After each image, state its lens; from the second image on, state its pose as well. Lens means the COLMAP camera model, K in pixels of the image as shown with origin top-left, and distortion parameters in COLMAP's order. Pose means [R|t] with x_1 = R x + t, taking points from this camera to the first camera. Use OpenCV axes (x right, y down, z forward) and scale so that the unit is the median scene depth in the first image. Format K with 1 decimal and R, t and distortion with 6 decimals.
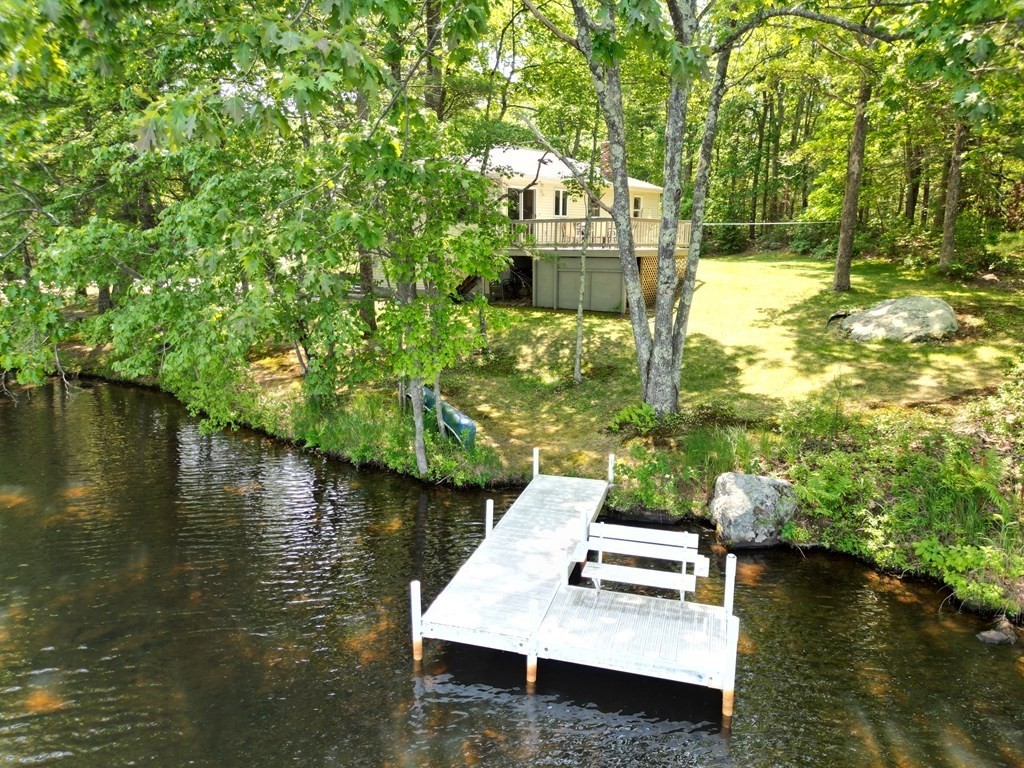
lens RADIAL K [[714.4, 0, 512.0], [0, 714.4, 384.0], [0, 0, 1]] dist [0.084418, -0.100112]
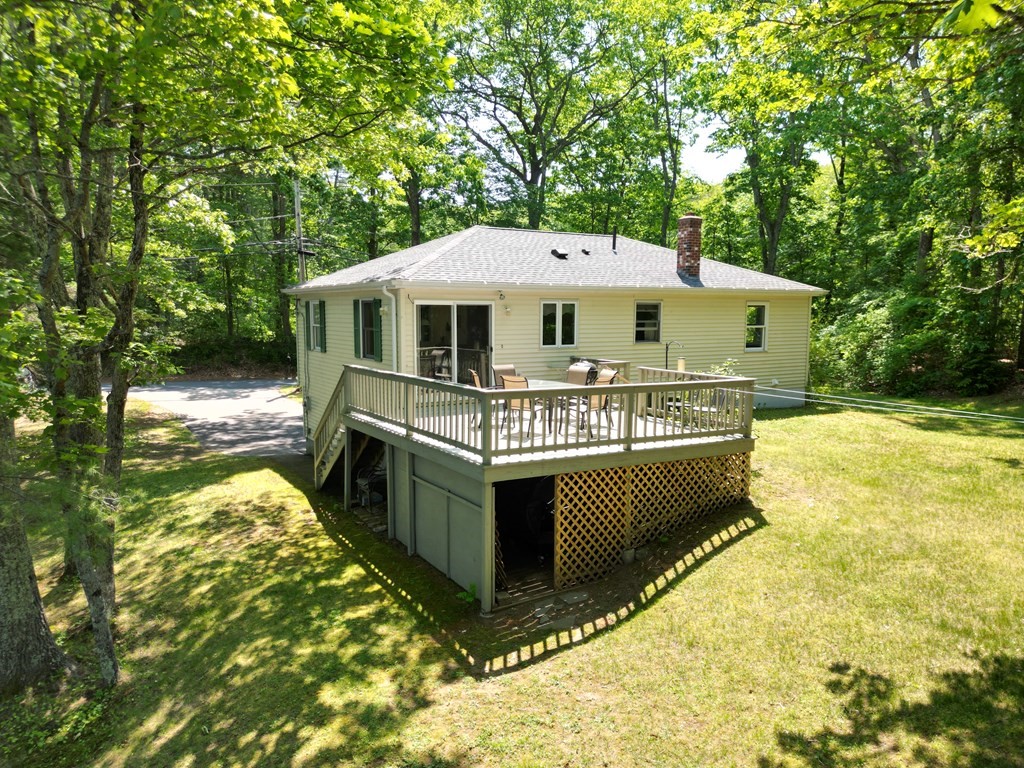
lens RADIAL K [[716.9, 0, 509.8], [0, 716.9, 382.7], [0, 0, 1]] dist [0.064905, -0.059348]
pose [[0.926738, 0.039017, -0.373676, 0.406107], [-0.079135, 0.992552, -0.092623, -0.244611], [0.367279, 0.115408, 0.922923, 0.756289]]
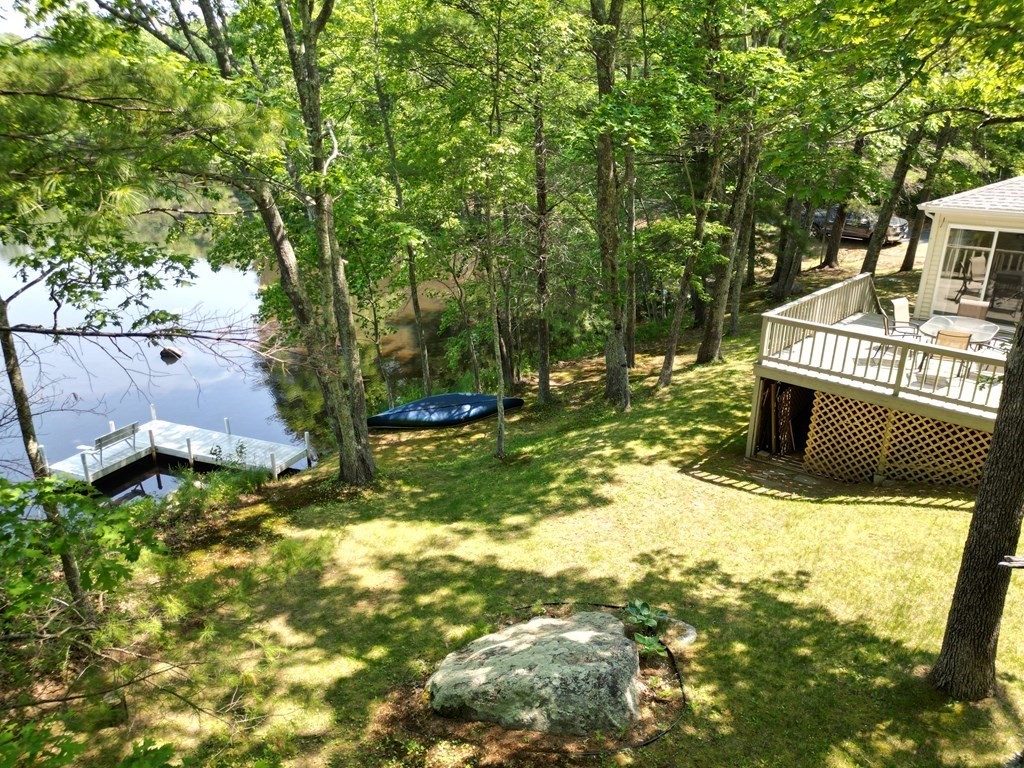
lens RADIAL K [[714.4, 0, 512.0], [0, 714.4, 384.0], [0, 0, 1]] dist [0.084418, -0.100112]
pose [[-0.084351, 0.335737, -0.938171, 0.954063], [-0.208923, 0.914640, 0.346100, -0.425335], [0.974287, 0.225200, -0.007008, 0.993549]]
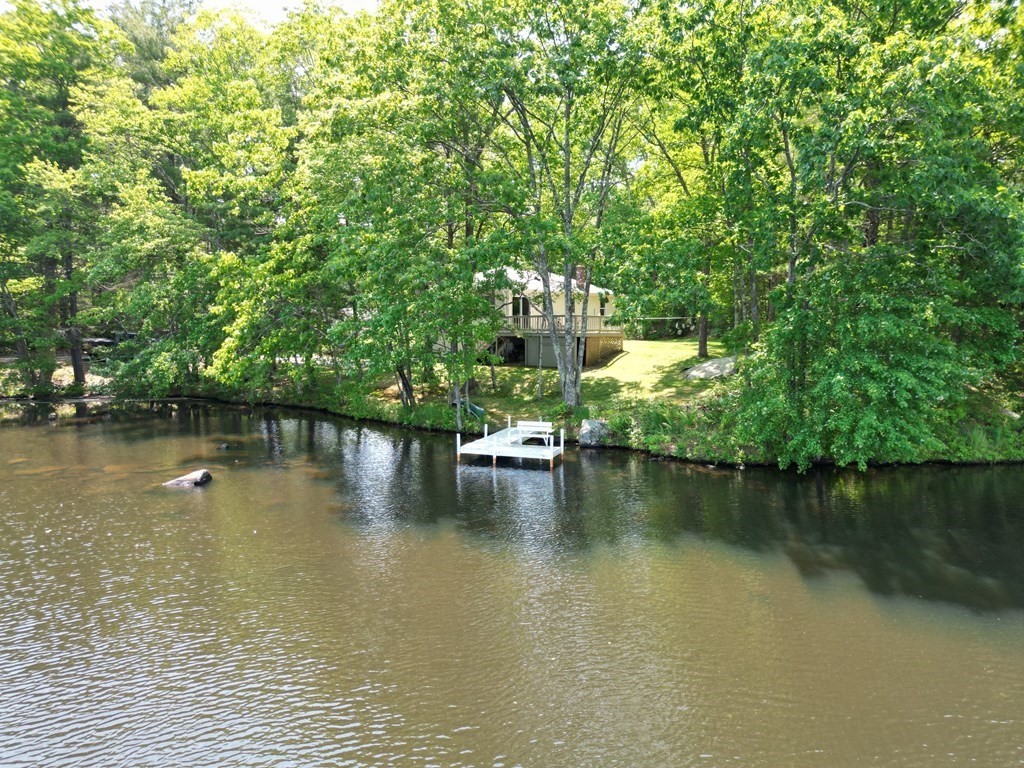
lens RADIAL K [[714.4, 0, 512.0], [0, 714.4, 384.0], [0, 0, 1]] dist [0.084418, -0.100112]
pose [[0.998593, 0.000236, -0.053023, 0.117470], [-0.006448, 0.993111, -0.117002, 0.185944], [0.052630, 0.117179, 0.991715, -0.934379]]
